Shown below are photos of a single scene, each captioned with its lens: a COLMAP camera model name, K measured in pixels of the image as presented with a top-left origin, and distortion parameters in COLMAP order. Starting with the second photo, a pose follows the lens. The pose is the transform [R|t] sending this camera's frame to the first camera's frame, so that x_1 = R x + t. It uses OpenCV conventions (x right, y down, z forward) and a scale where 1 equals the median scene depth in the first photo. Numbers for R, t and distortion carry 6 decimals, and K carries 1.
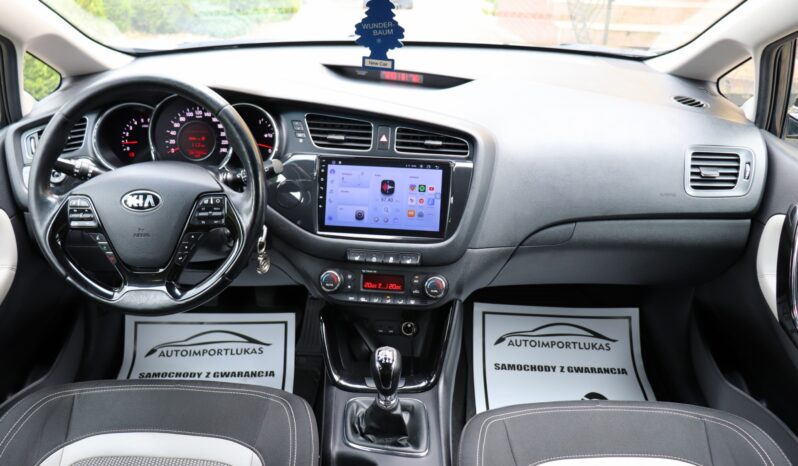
lens RADIAL K [[658.2, 0, 389.9], [0, 658.2, 233.1], [0, 0, 1]] dist [-0.185738, 0.163905]
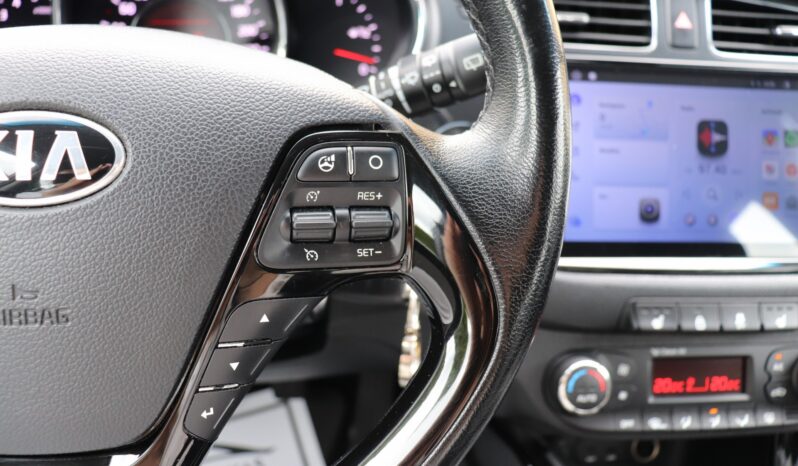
lens RADIAL K [[648.0, 0, 399.0], [0, 648.0, 233.0], [0, 0, 1]] dist [-0.176843, 0.158272]
pose [[0.987116, -0.043160, 0.154077, -0.248139], [0.047727, 0.998520, -0.026067, -0.011486], [-0.152724, 0.033085, 0.987715, 0.650262]]
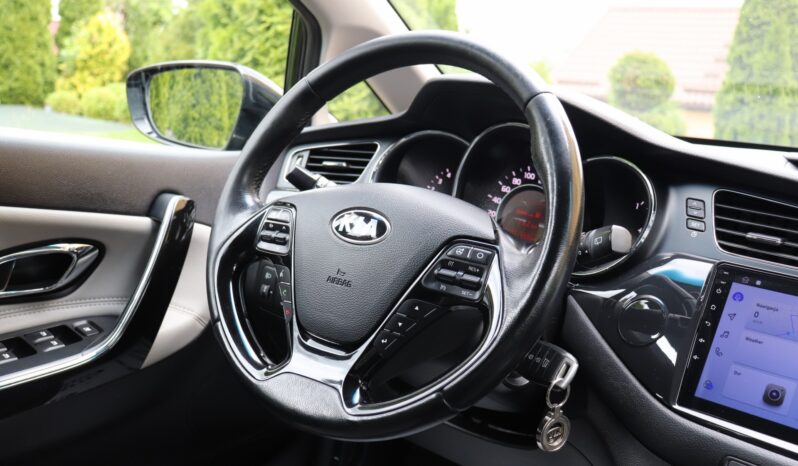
lens RADIAL K [[823.4, 0, 386.8], [0, 823.4, 233.3], [0, 0, 1]] dist [-0.125608, 0.194825]
pose [[0.793754, 0.169702, -0.584086, 0.051038], [-0.351414, 0.911748, -0.212658, 0.085882], [0.496451, 0.374054, 0.783339, 0.367771]]
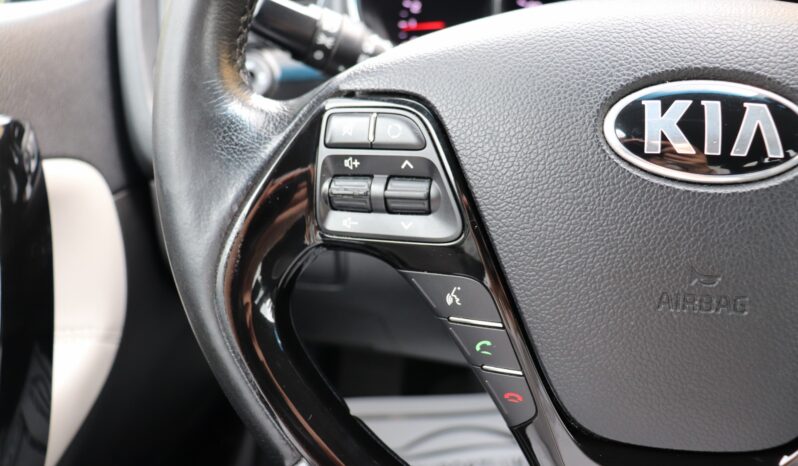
lens RADIAL K [[648.0, 0, 399.0], [0, 648.0, 233.0], [0, 0, 1]] dist [-0.176843, 0.158272]
pose [[0.981782, 0.061071, -0.179927, -0.370985], [-0.064061, 0.997887, -0.010845, -0.008413], [0.178884, 0.022174, 0.983620, 0.662842]]
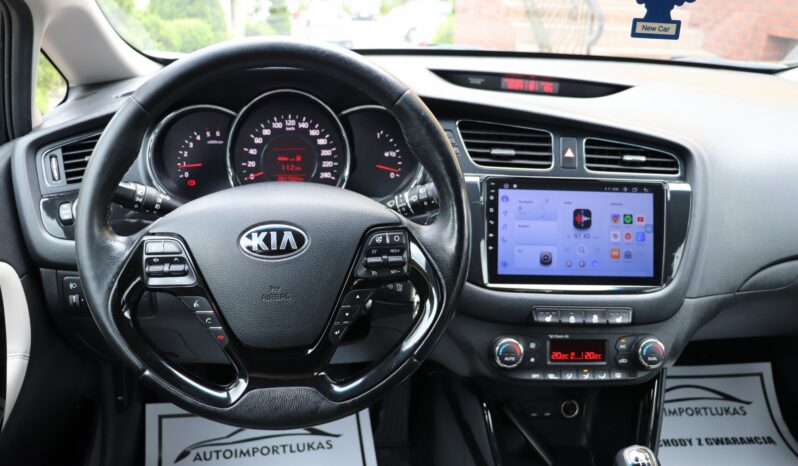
lens RADIAL K [[658.2, 0, 389.9], [0, 658.2, 233.1], [0, 0, 1]] dist [-0.185738, 0.163905]
pose [[0.994619, -0.026551, 0.100142, -0.283250], [0.035199, 0.995708, -0.085599, -0.000225], [-0.097440, 0.088663, 0.991284, 0.308910]]
